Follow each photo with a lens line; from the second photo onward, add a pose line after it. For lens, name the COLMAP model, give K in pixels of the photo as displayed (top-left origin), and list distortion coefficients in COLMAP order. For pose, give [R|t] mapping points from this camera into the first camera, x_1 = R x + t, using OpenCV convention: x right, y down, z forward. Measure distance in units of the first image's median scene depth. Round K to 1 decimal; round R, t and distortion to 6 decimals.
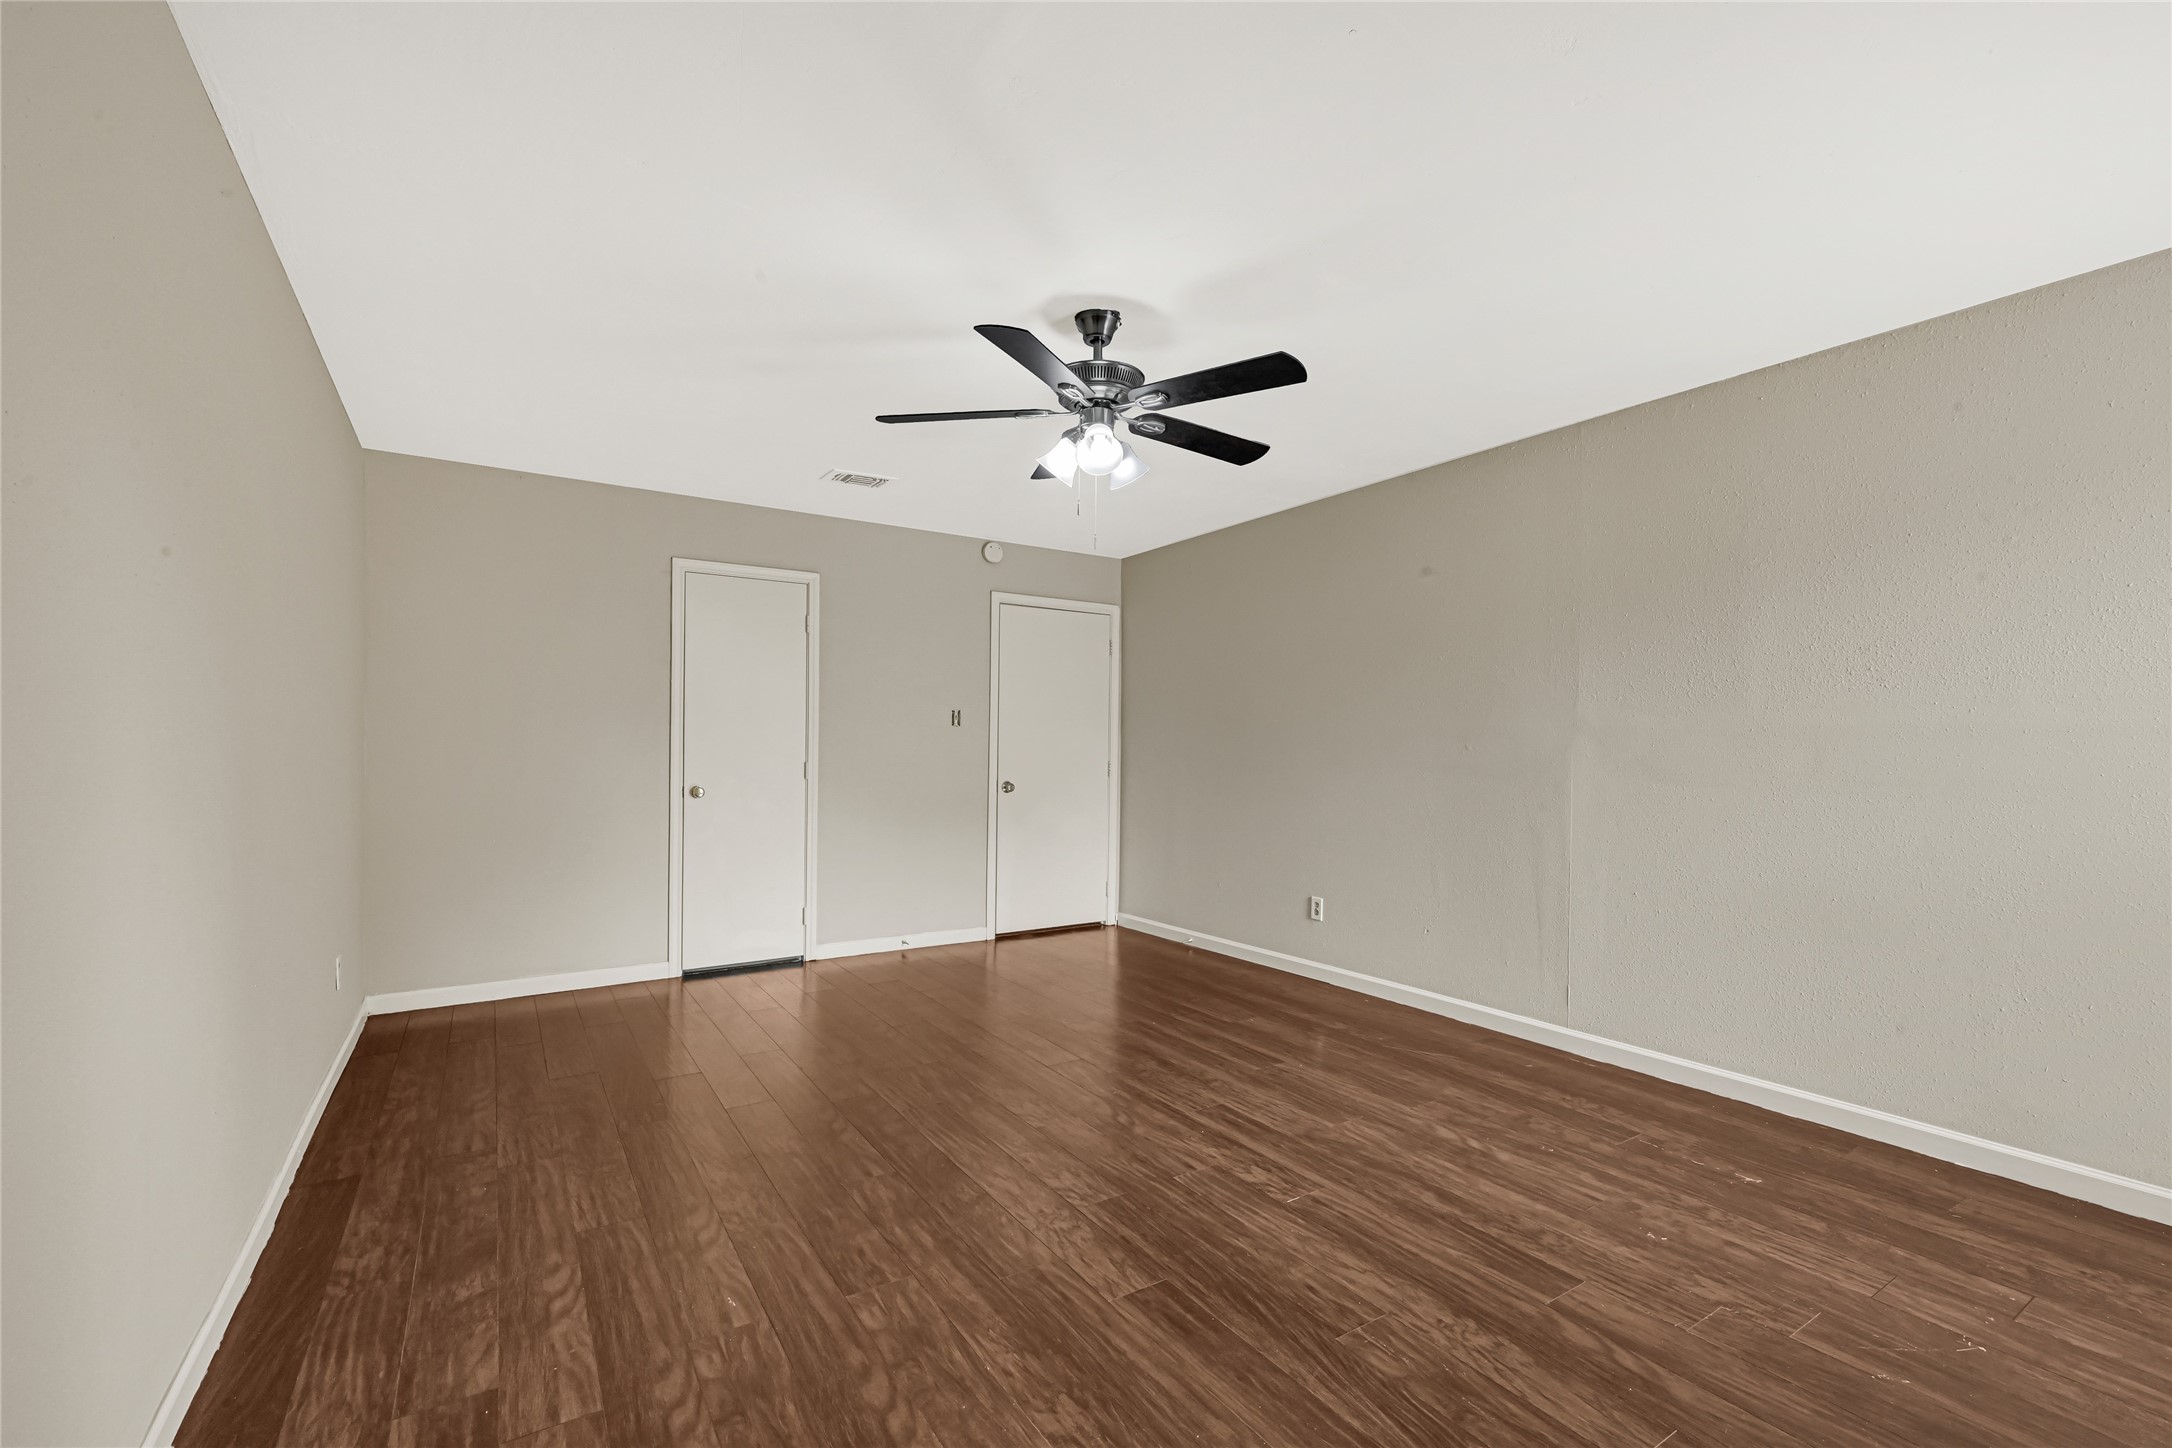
lens RADIAL K [[881.5, 0, 1087.1], [0, 881.5, 716.1], [0, 0, 1]] dist [0.001255, 0.000142]
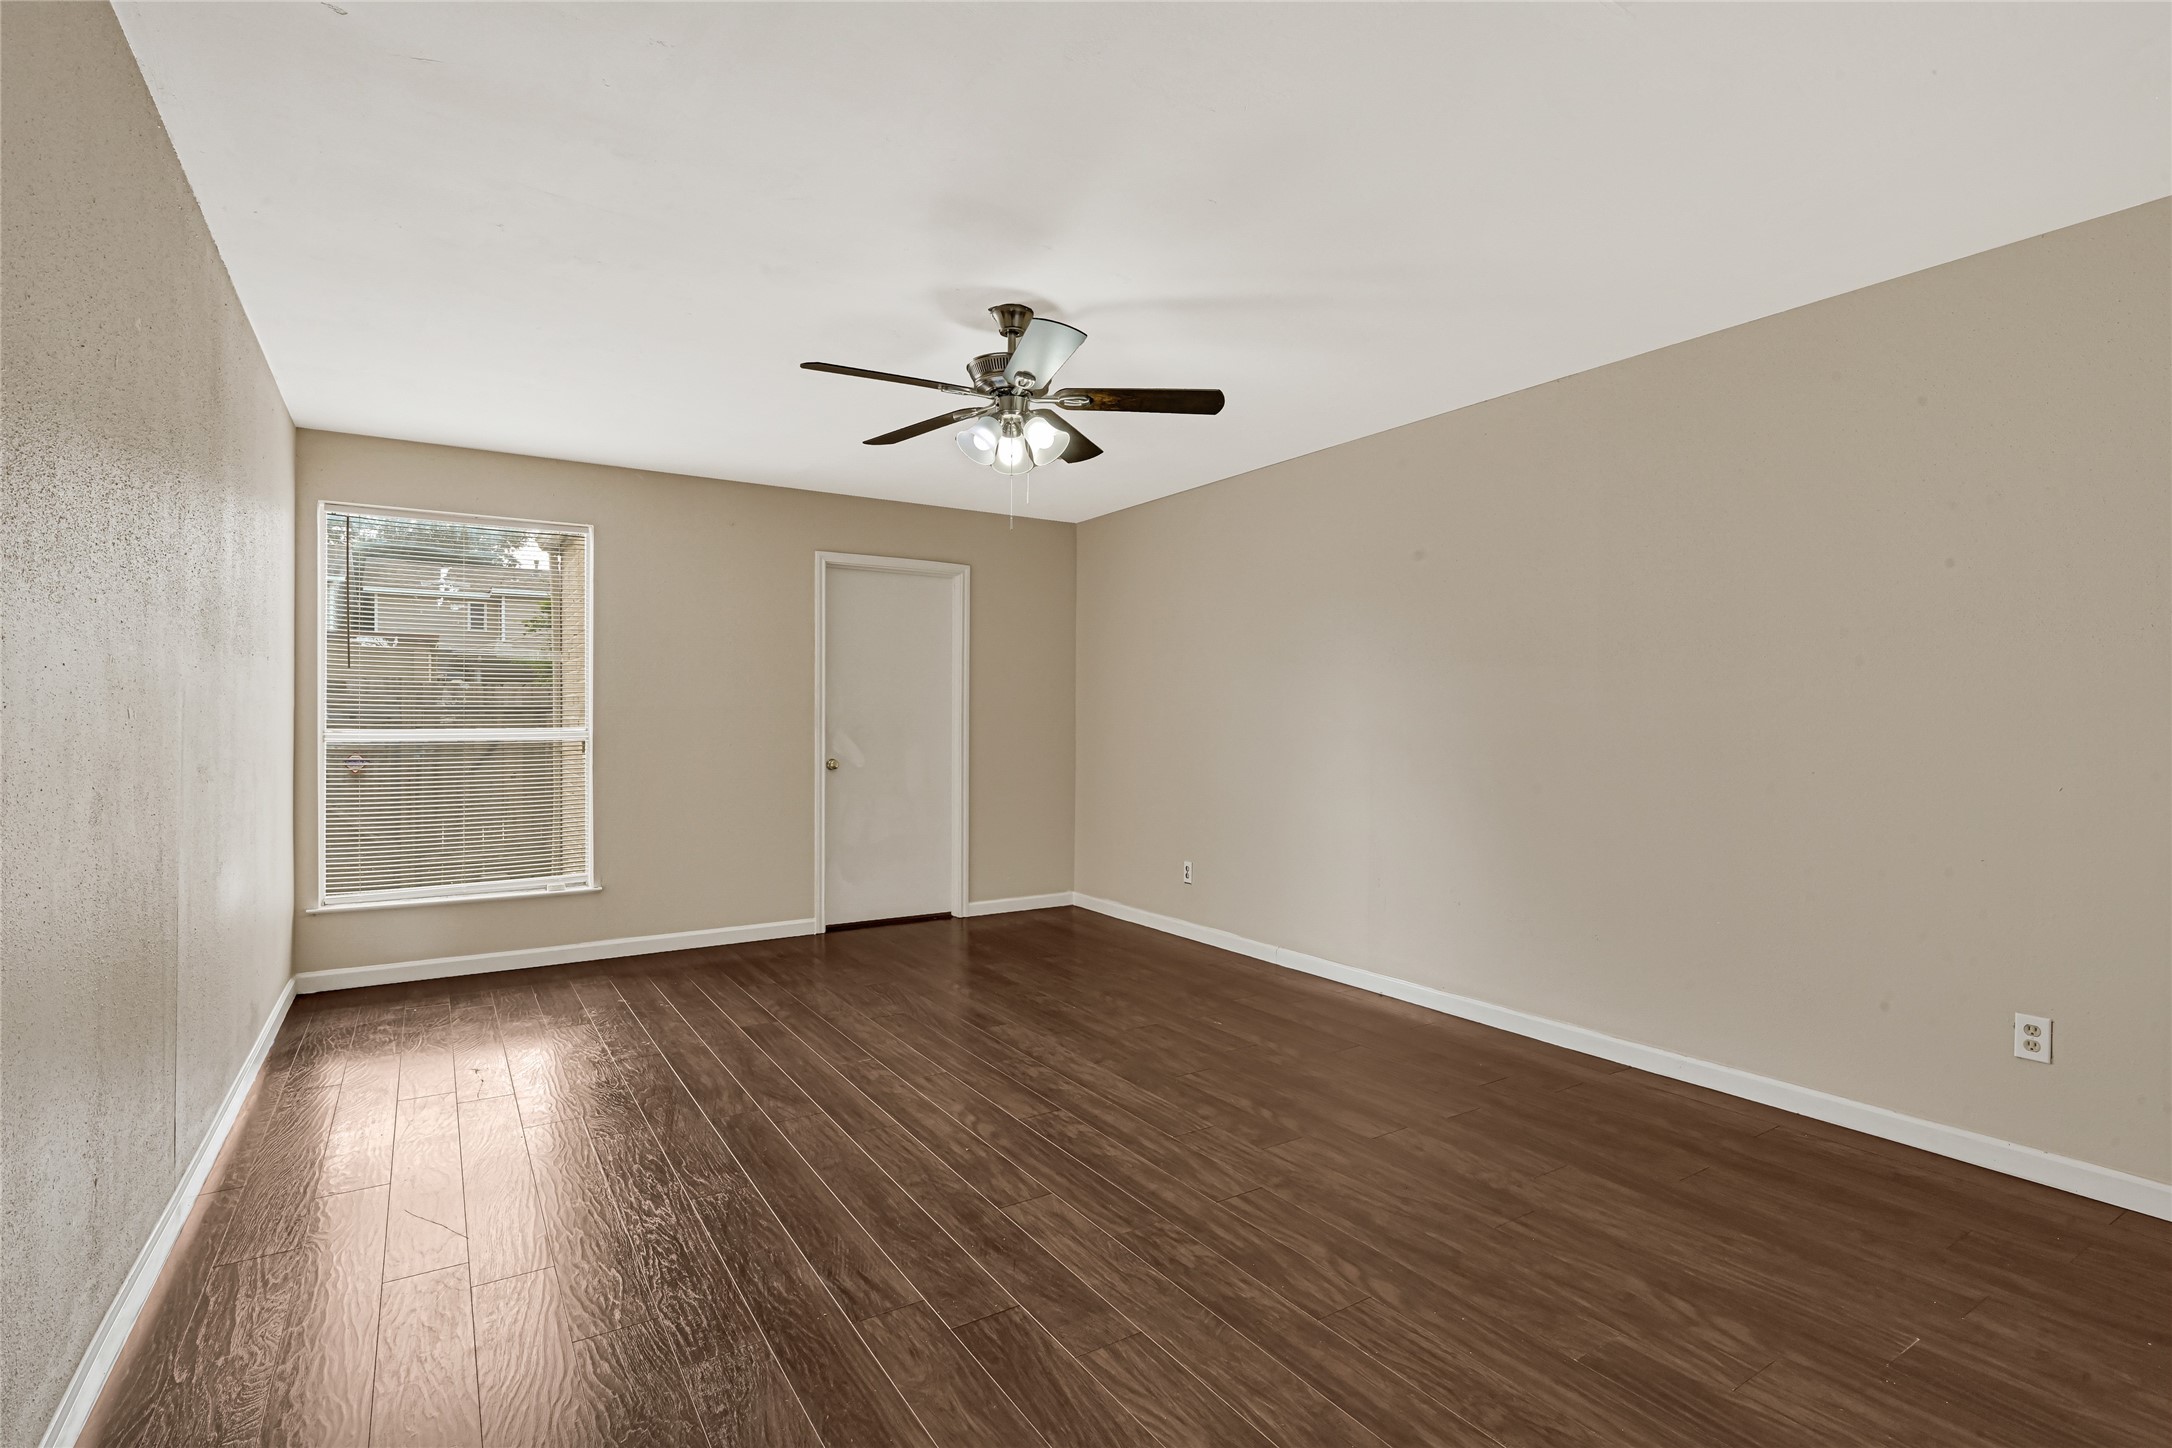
lens RADIAL K [[978.4, 0, 1086.1], [0, 978.4, 727.7], [0, 0, 1]] dist [0.000729, 0.000165]
pose [[-0.999976, -0.006804, -0.001281, -0.100277], [-0.006753, 0.999320, -0.036237, 0.099883], [0.001526, -0.036227, -0.999342, 2.604117]]
